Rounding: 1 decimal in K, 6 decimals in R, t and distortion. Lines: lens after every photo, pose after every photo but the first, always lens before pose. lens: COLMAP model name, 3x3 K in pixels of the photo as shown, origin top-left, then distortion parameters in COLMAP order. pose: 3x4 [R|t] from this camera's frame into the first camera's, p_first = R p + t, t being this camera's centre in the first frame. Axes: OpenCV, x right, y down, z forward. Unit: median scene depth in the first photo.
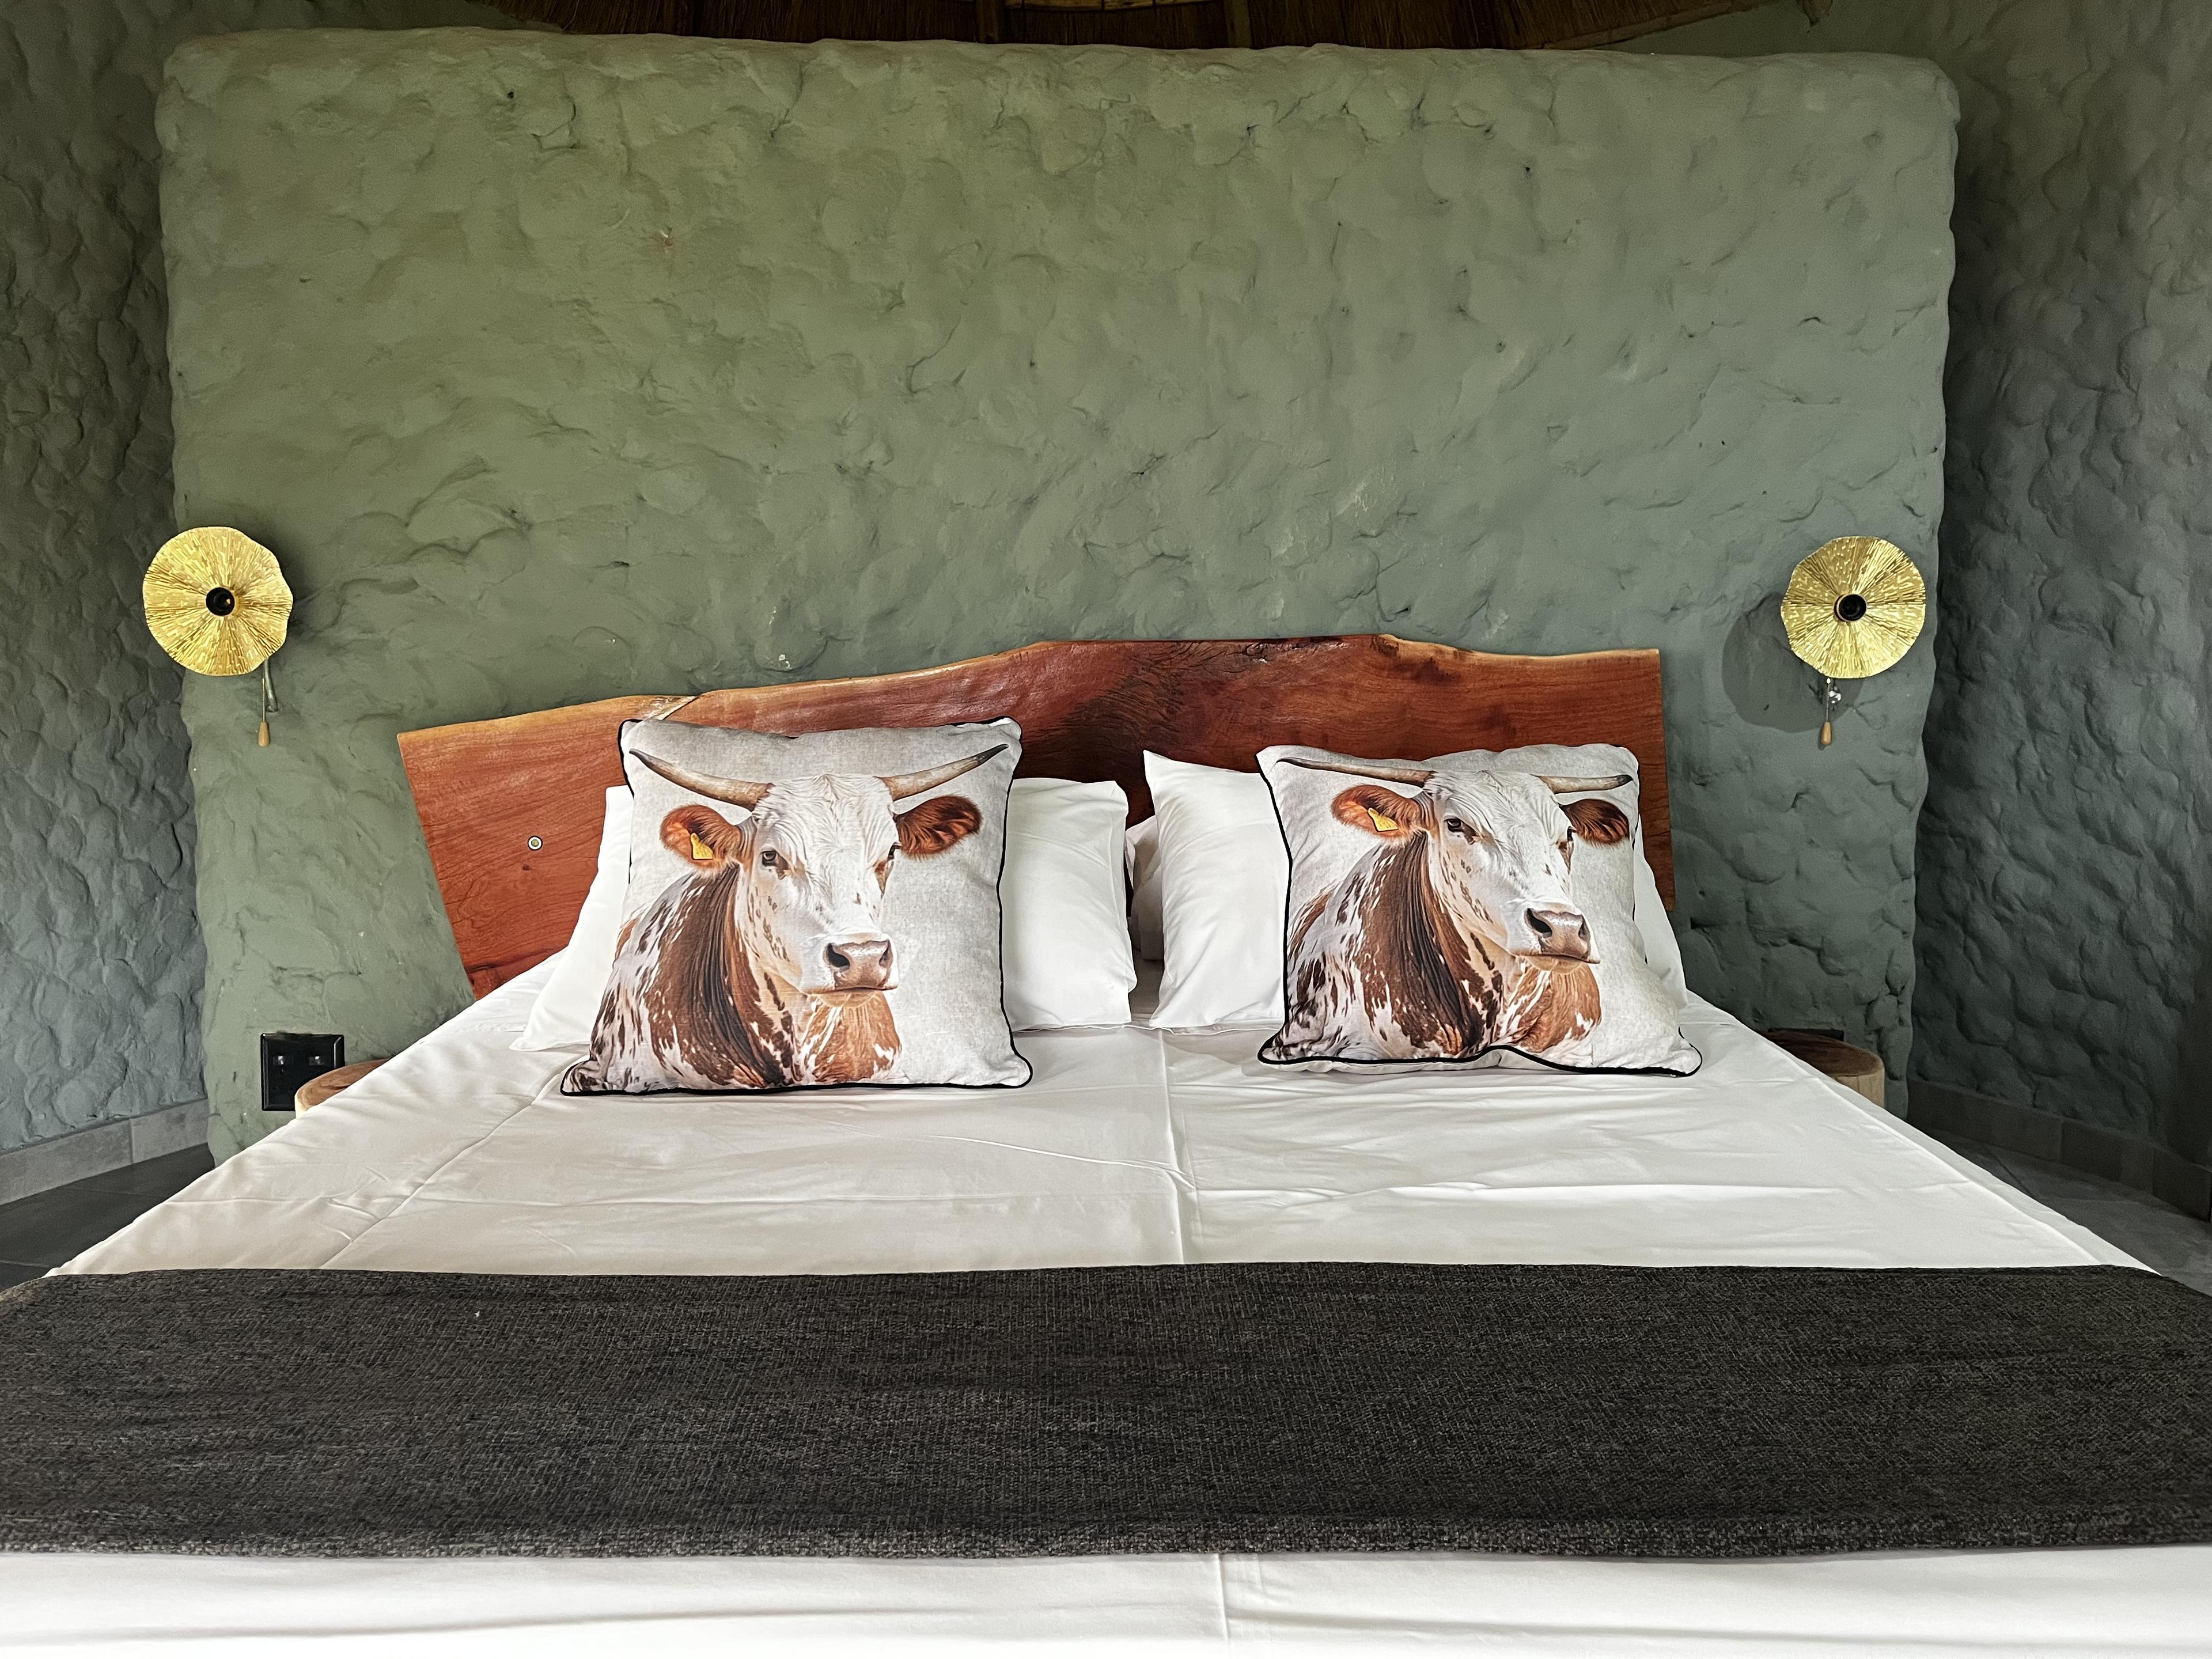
lens RADIAL K [[1675.8, 0, 1106.6], [0, 1675.8, 823.2], [0, 0, 1]] dist [0.040691, -0.038505]
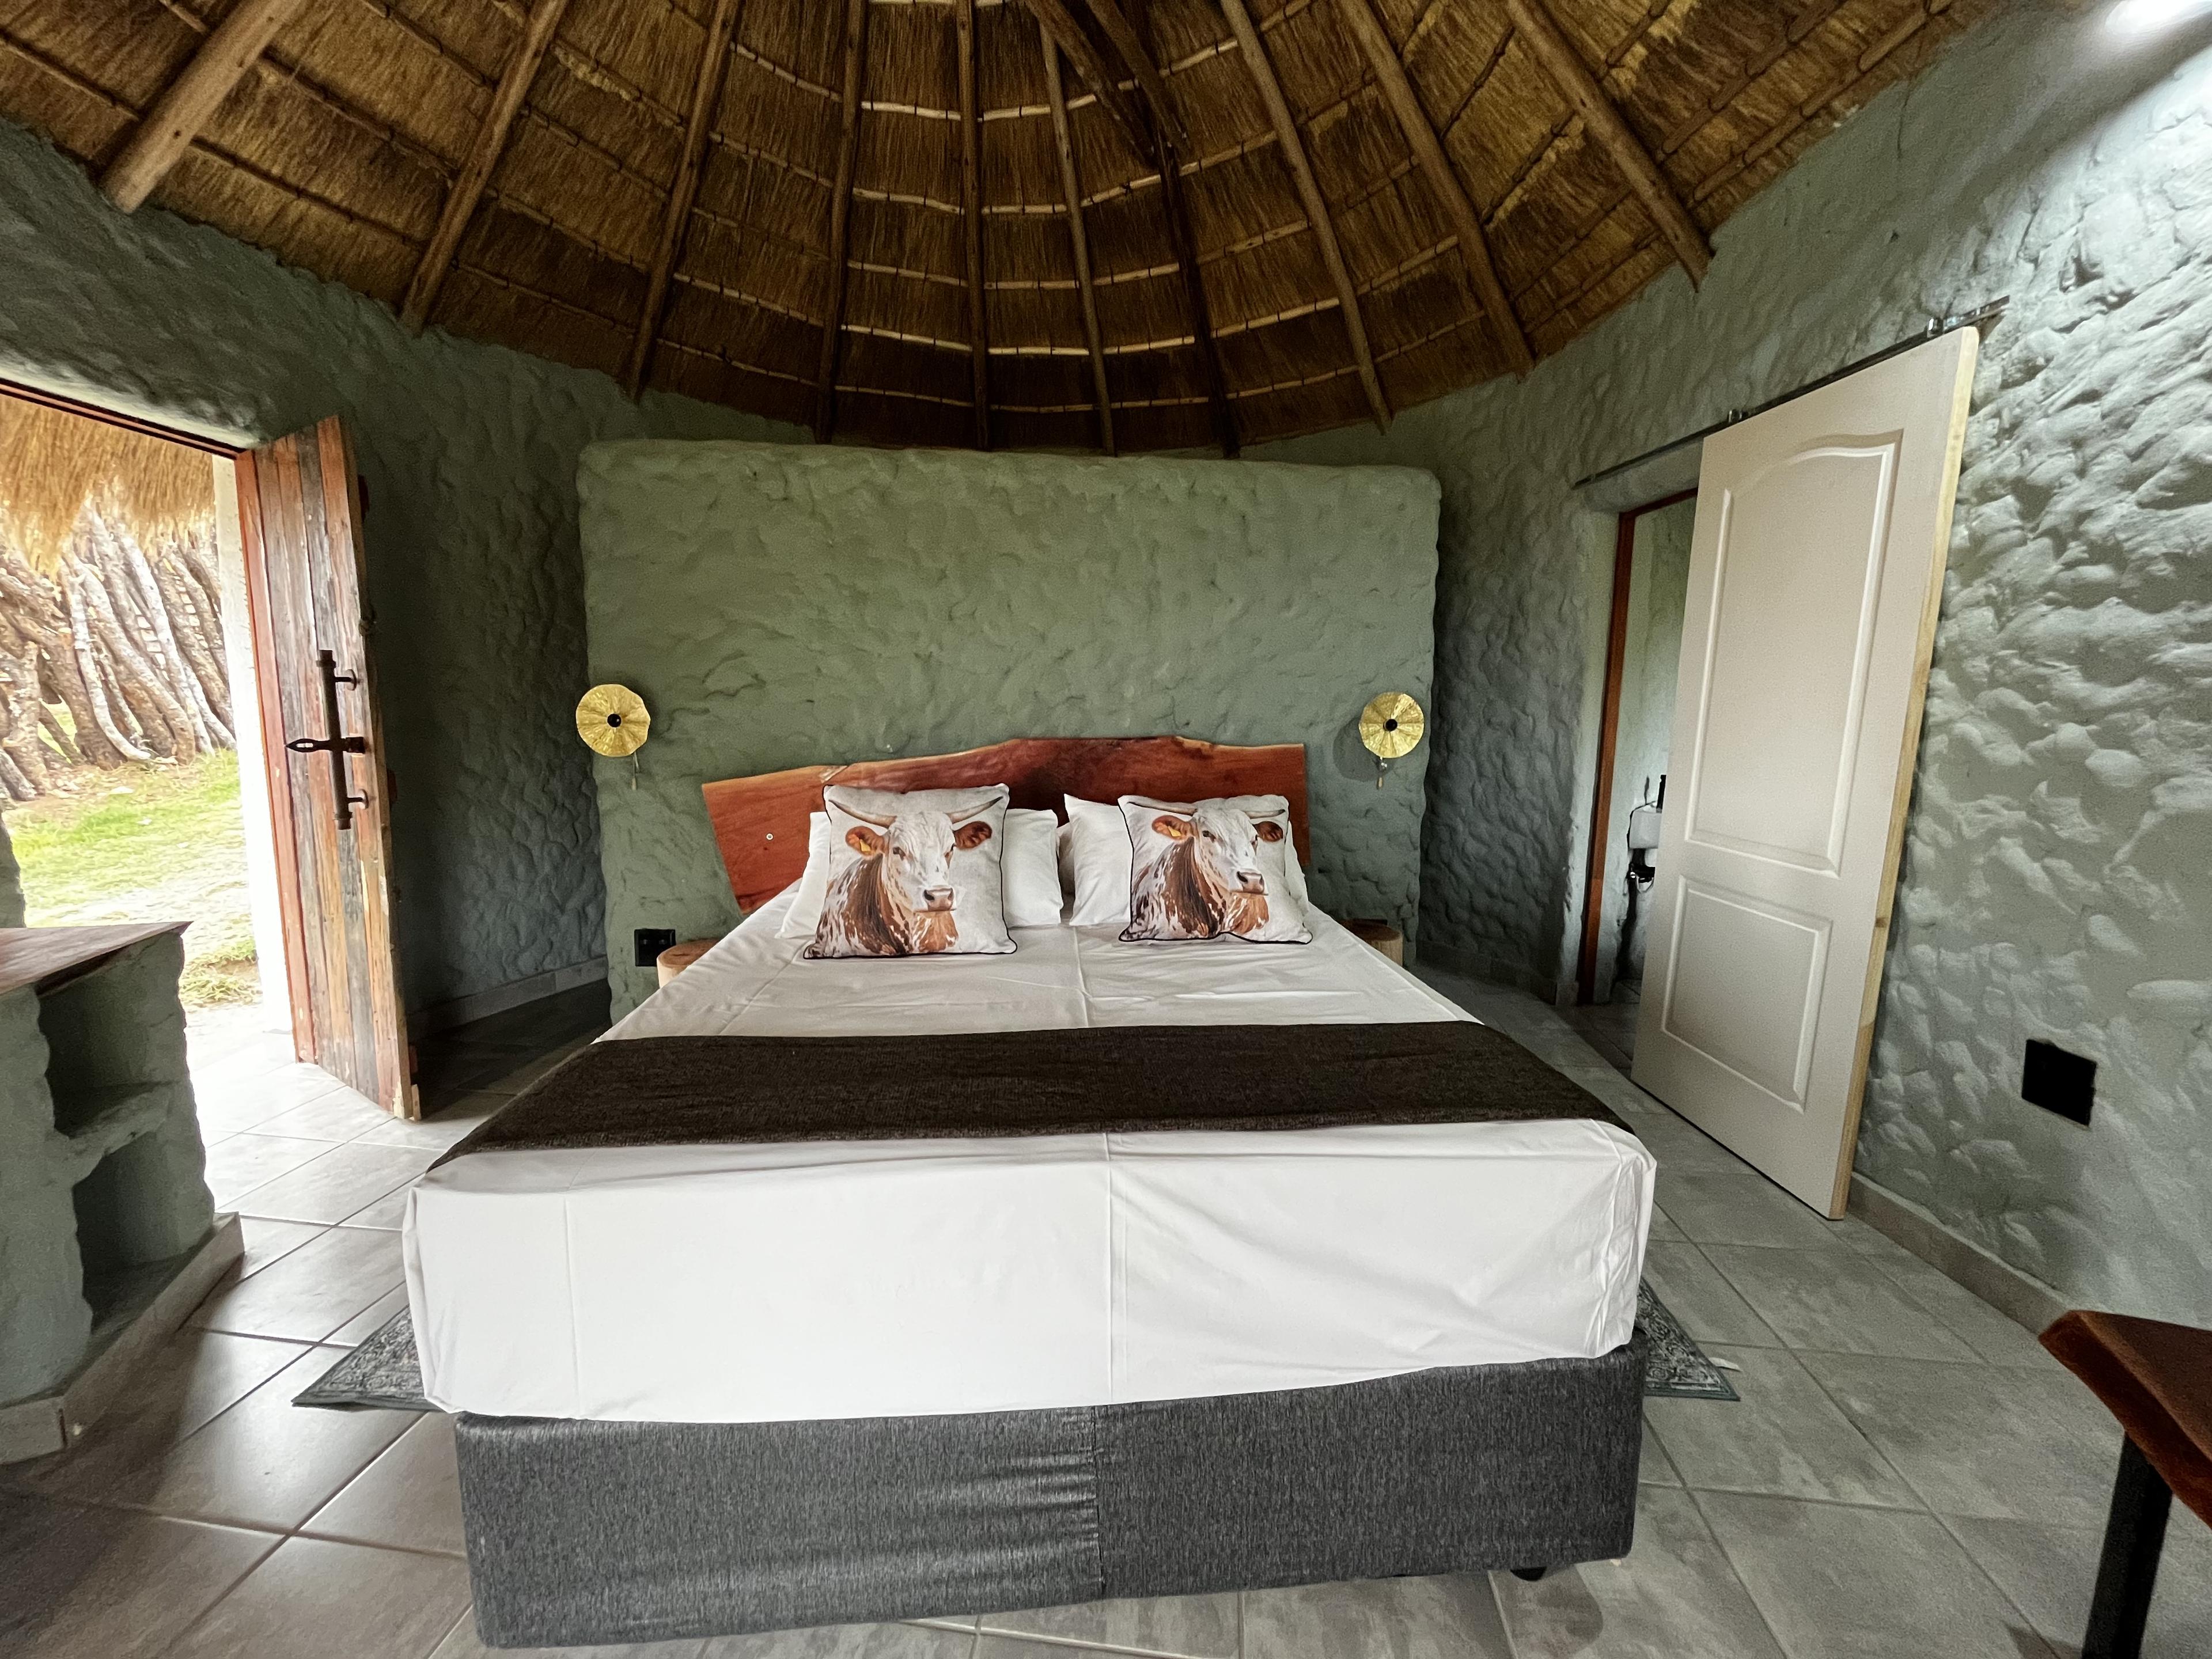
lens RADIAL K [[887.9, 0, 1092.5], [0, 887.9, 839.6], [0, 0, 1]] dist [0.002197, 0.000160]
pose [[0.997959, -0.004423, 0.063701, -0.013074], [0.002081, 0.999321, 0.036786, -0.024552], [-0.063820, -0.036578, 0.997291, -0.118422]]
